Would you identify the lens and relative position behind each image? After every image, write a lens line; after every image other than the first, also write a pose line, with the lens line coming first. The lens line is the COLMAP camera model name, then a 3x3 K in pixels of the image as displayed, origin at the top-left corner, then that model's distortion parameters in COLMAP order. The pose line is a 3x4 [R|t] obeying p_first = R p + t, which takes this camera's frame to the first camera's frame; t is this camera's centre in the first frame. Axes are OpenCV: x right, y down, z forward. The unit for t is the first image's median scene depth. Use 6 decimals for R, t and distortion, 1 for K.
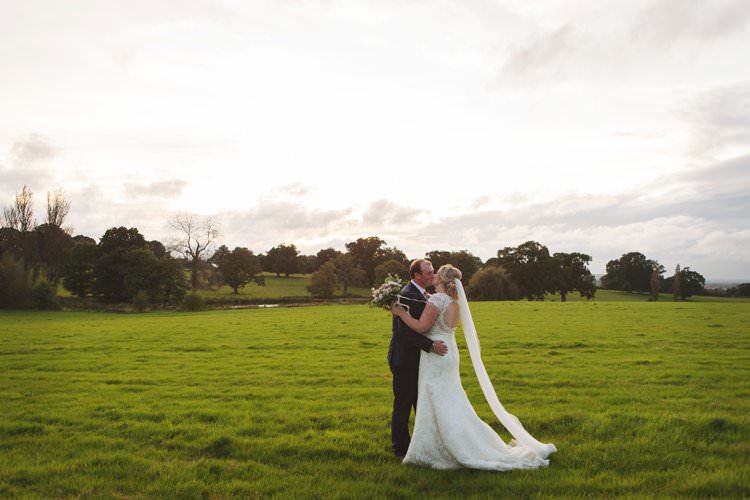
lens RADIAL K [[691.4, 0, 375.0], [0, 691.4, 250.0], [0, 0, 1]] dist [0.011704, 0.000513]
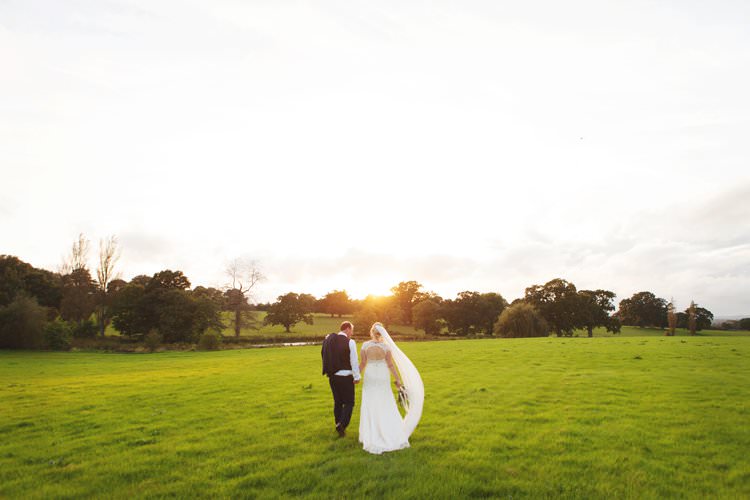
lens RADIAL K [[529.9, 0, 375.0], [0, 529.9, 250.0], [0, 0, 1]] dist [-0.009993, 0.000184]
pose [[0.996078, -0.022223, -0.085649, 0.019258], [0.014480, 0.995838, -0.089985, 0.011081], [0.087292, 0.088392, 0.992253, 0.166403]]
